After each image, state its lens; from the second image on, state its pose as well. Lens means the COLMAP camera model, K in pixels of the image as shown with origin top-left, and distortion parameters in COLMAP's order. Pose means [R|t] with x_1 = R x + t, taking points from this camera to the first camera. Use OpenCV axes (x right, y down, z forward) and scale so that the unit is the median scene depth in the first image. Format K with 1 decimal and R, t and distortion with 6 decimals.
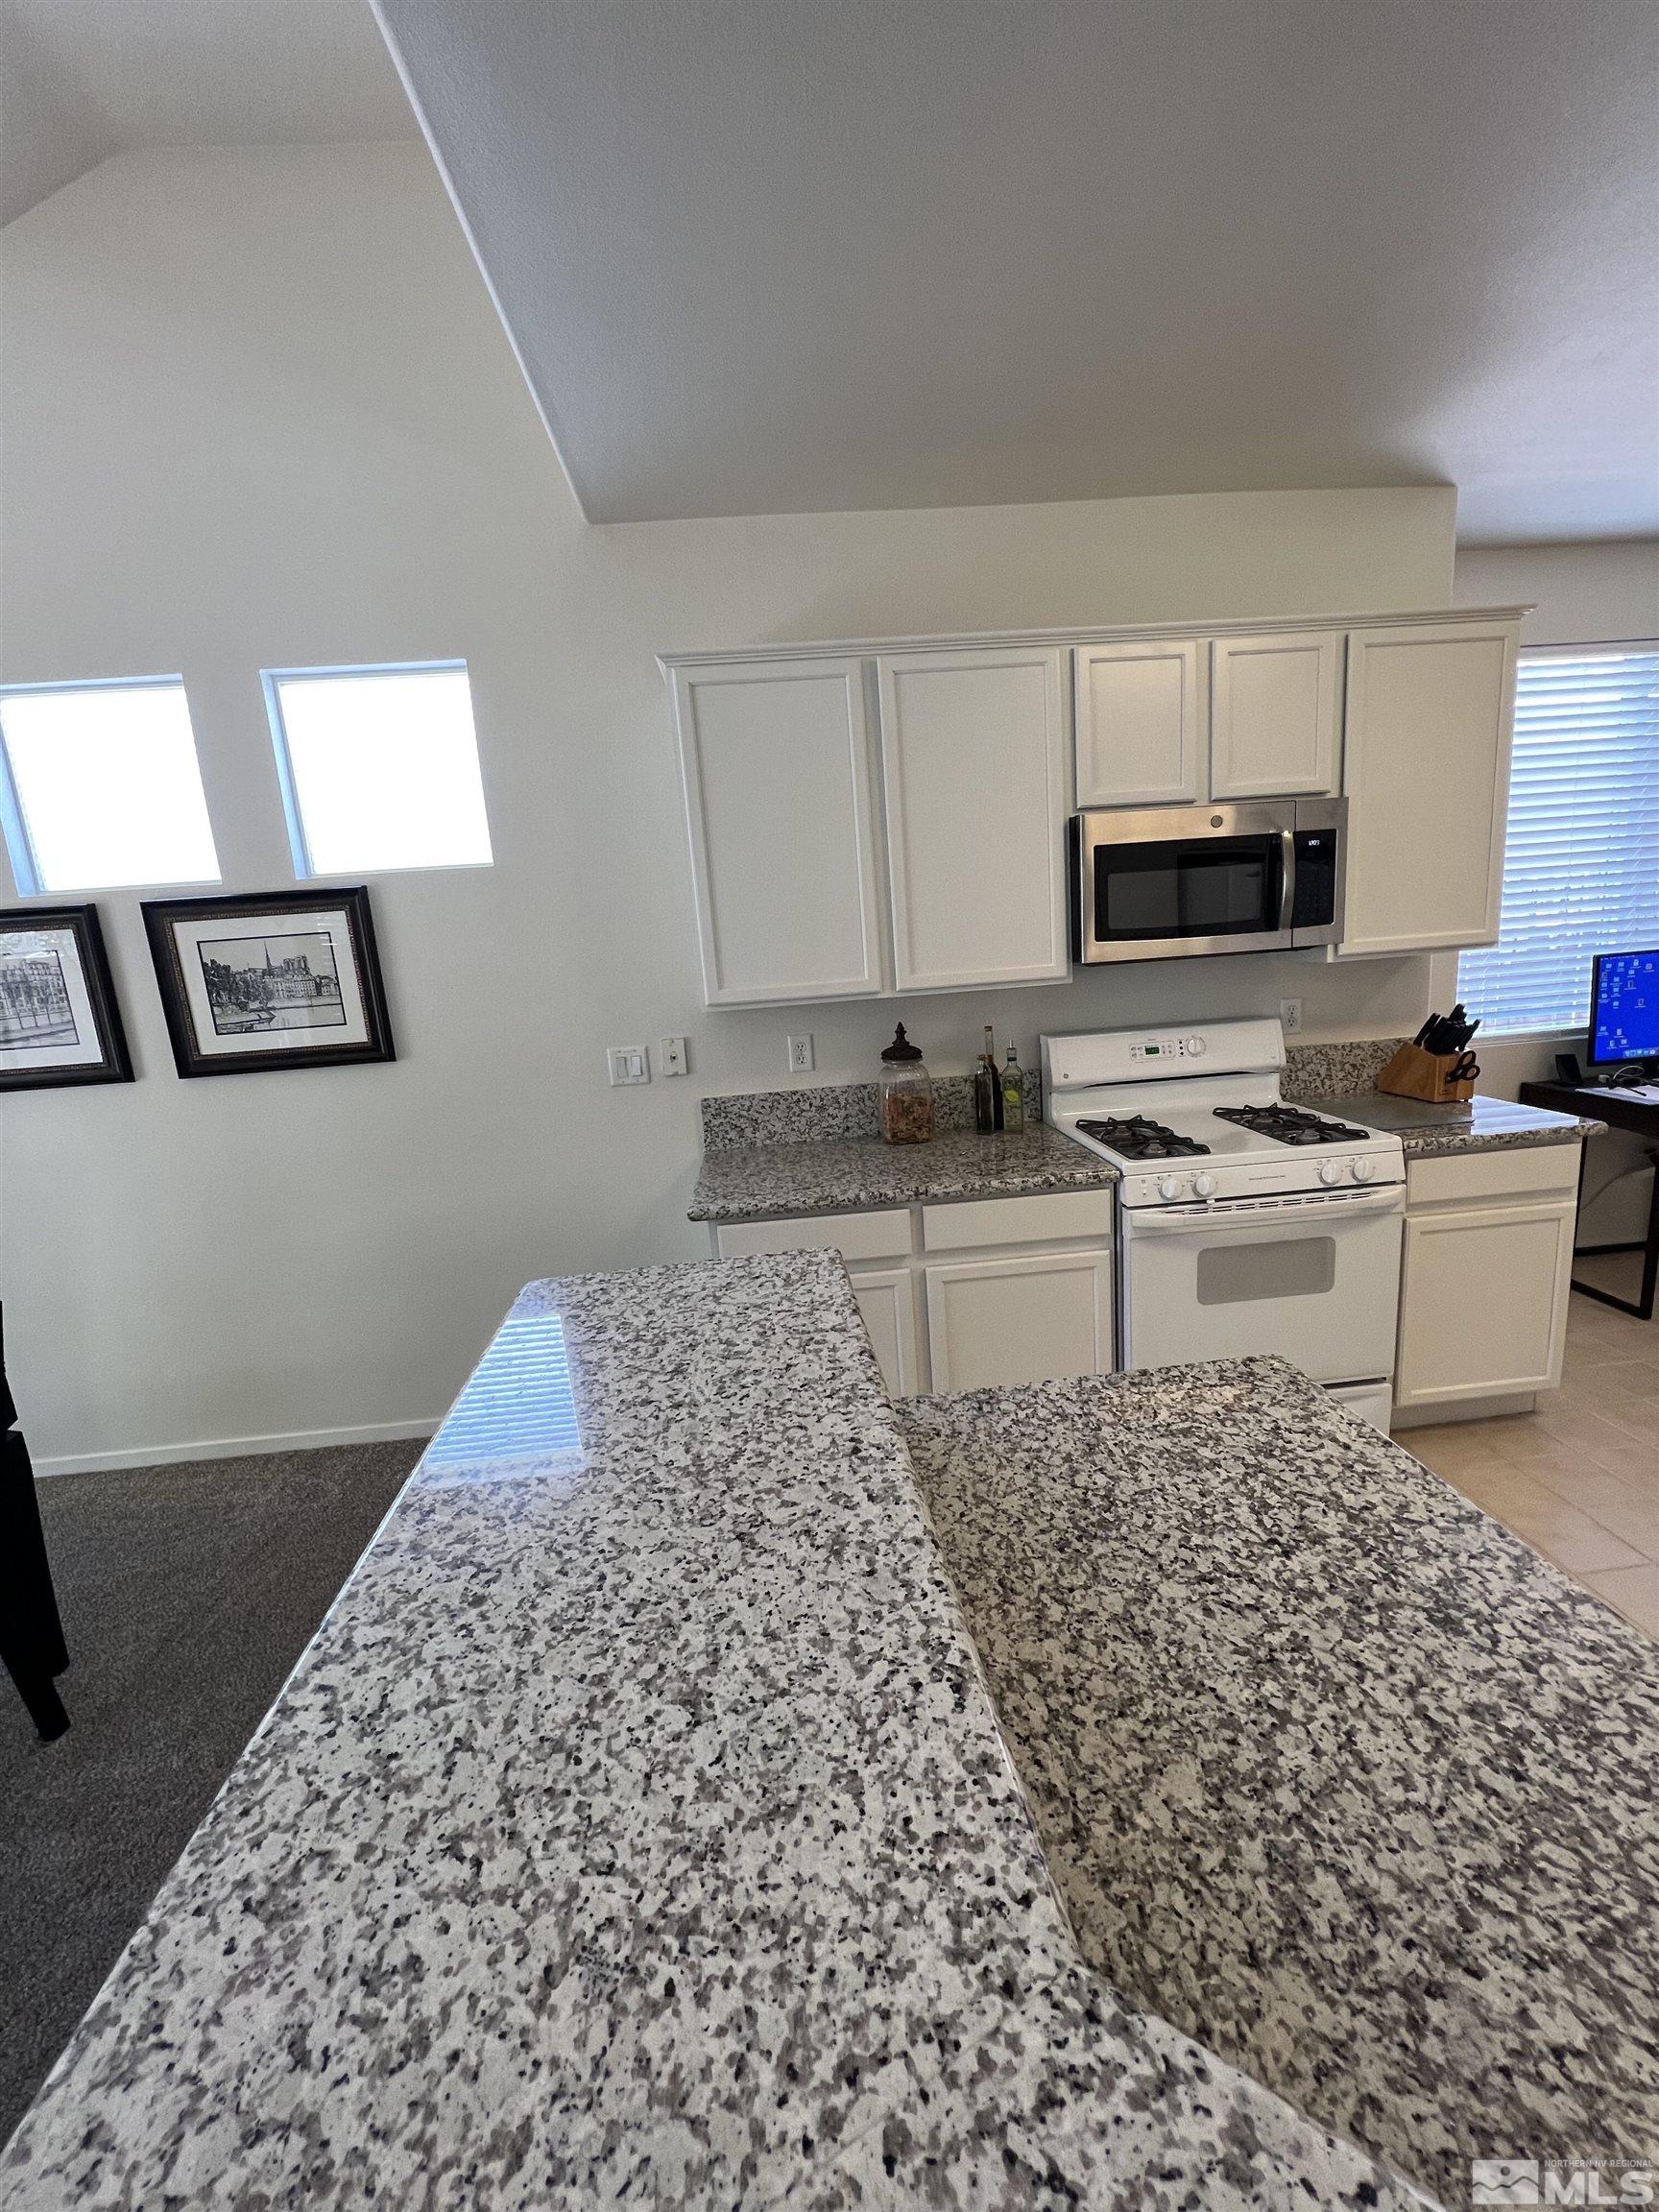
lens RADIAL K [[868.8, 0, 829.5], [0, 868.8, 1106.0], [0, 0, 1]] dist [0.001471, 0.000176]
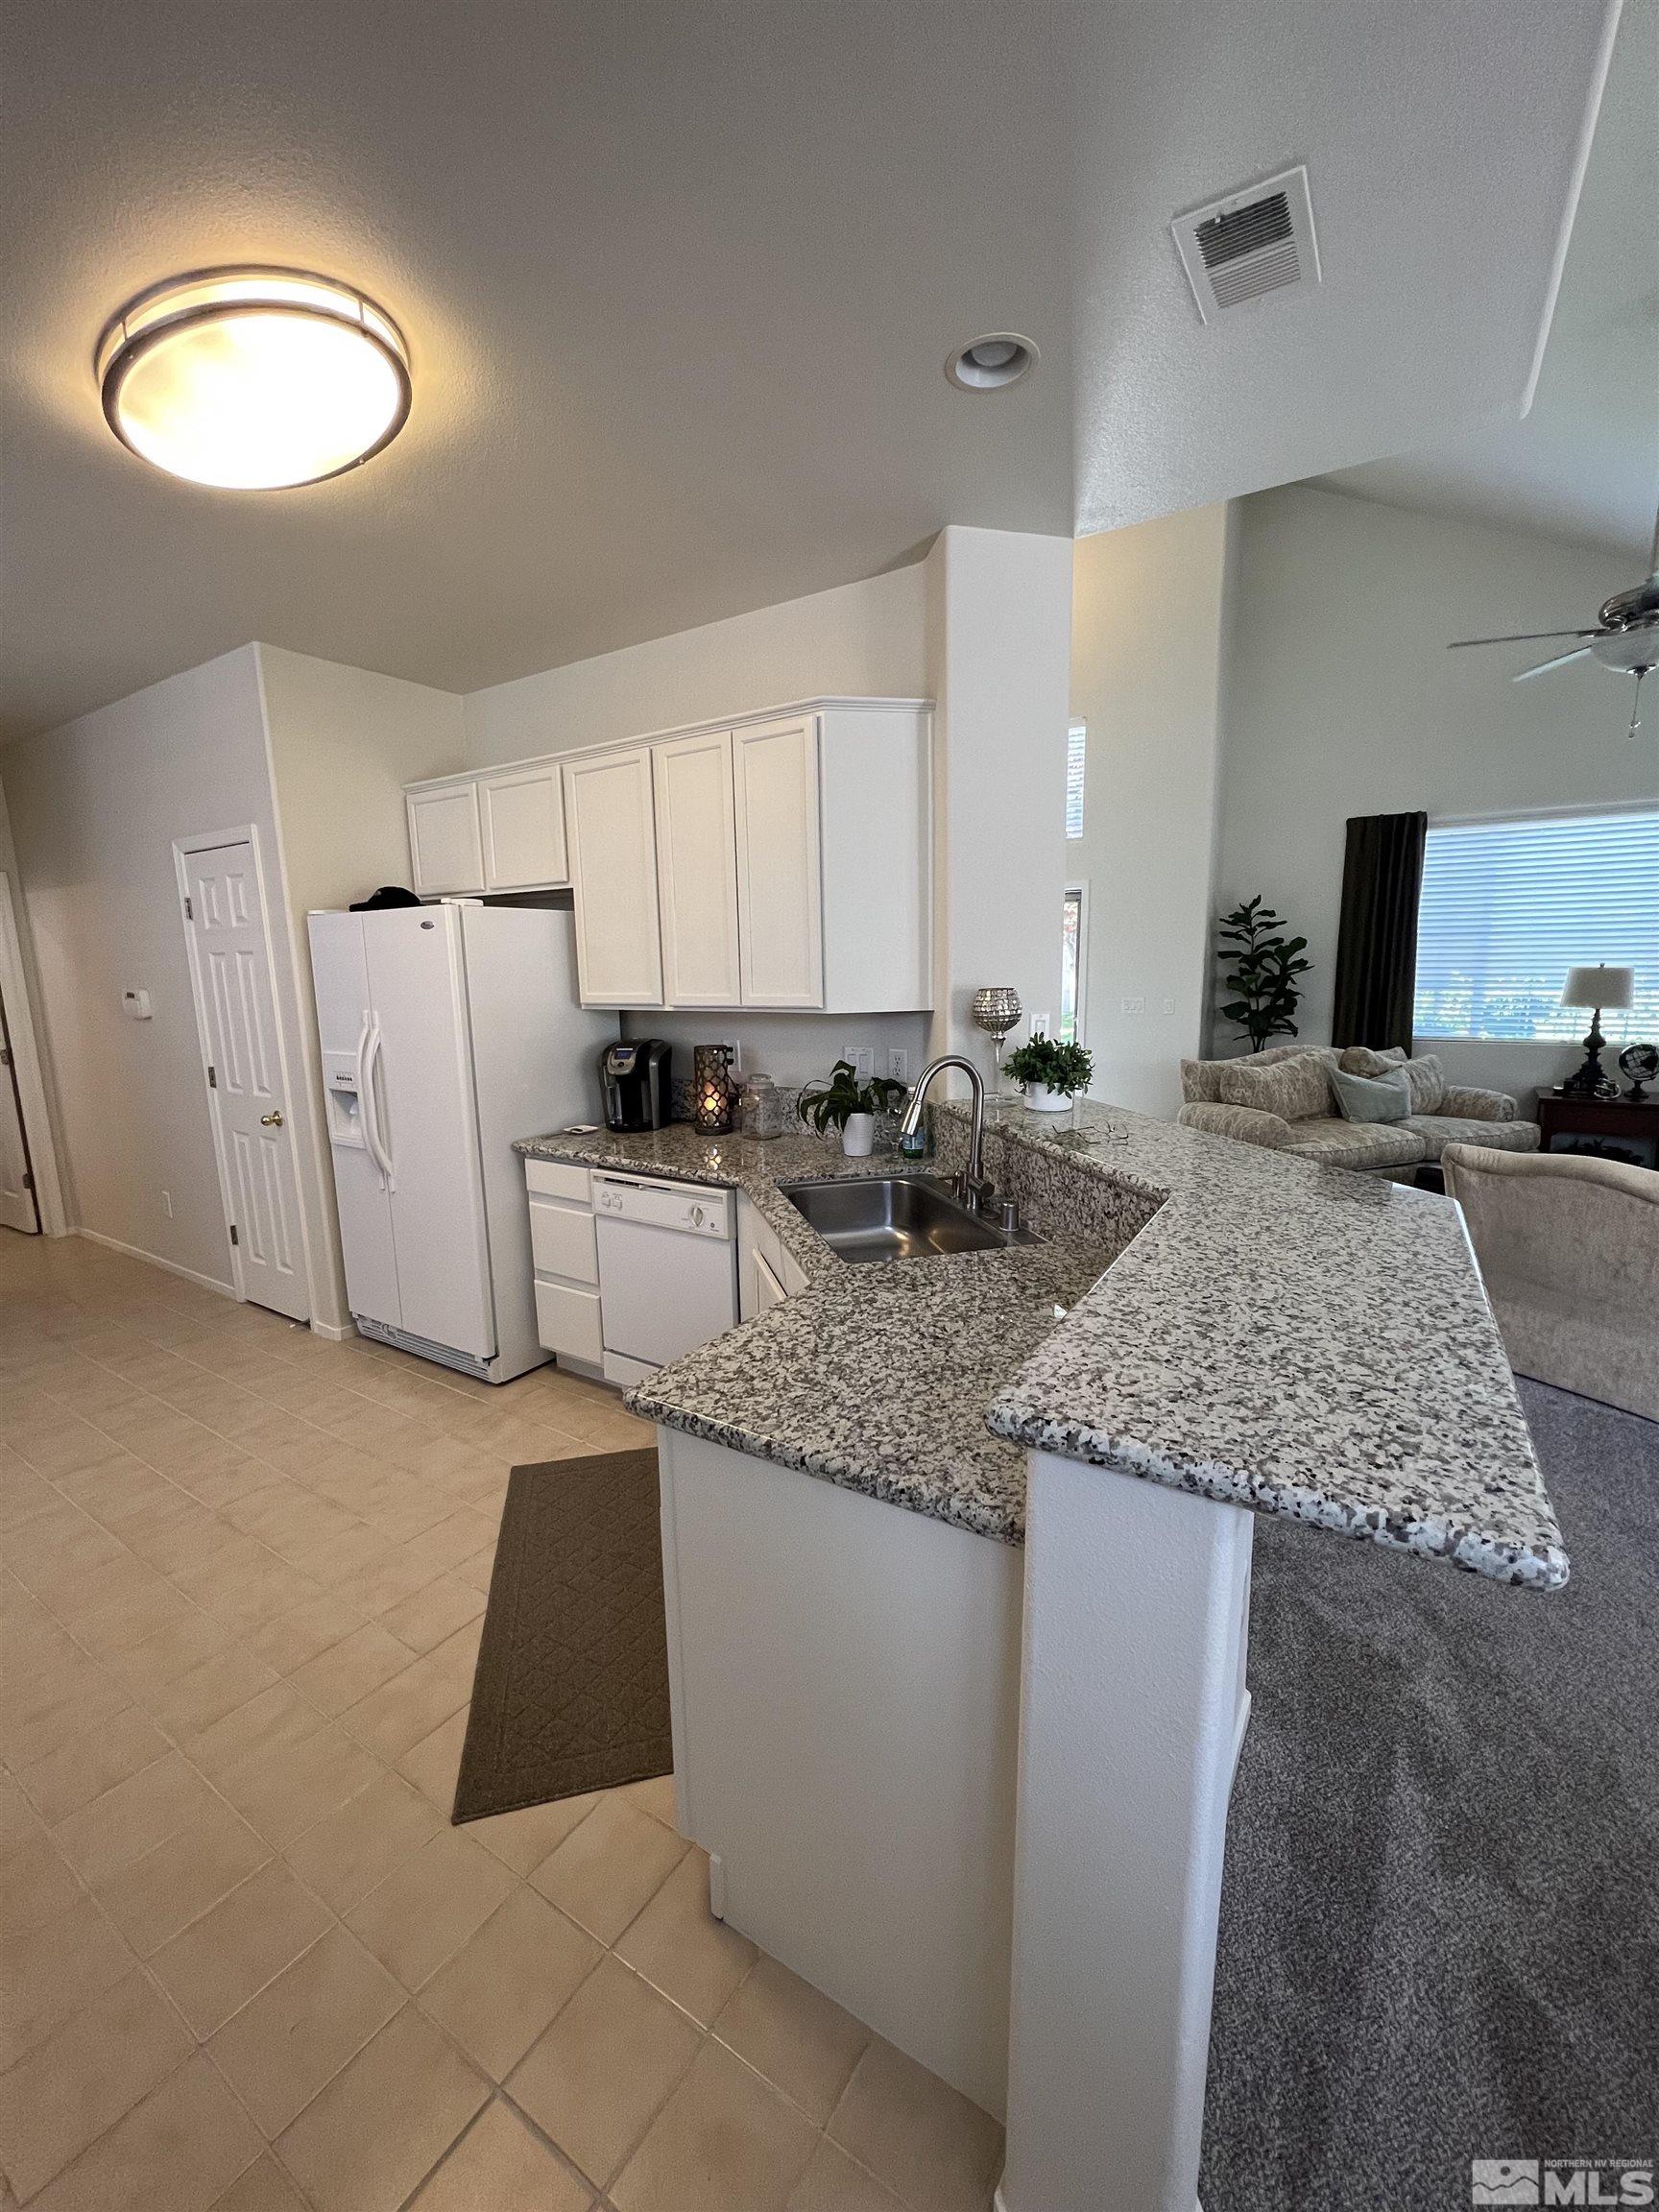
lens RADIAL K [[868.8, 0, 829.5], [0, 868.8, 1106.0], [0, 0, 1]] dist [0.001471, 0.000176]
pose [[-0.779241, -0.016647, 0.626504, -0.432059], [0.195285, 0.943430, 0.267962, -0.358907], [-0.595523, 0.331153, -0.731908, 2.032353]]
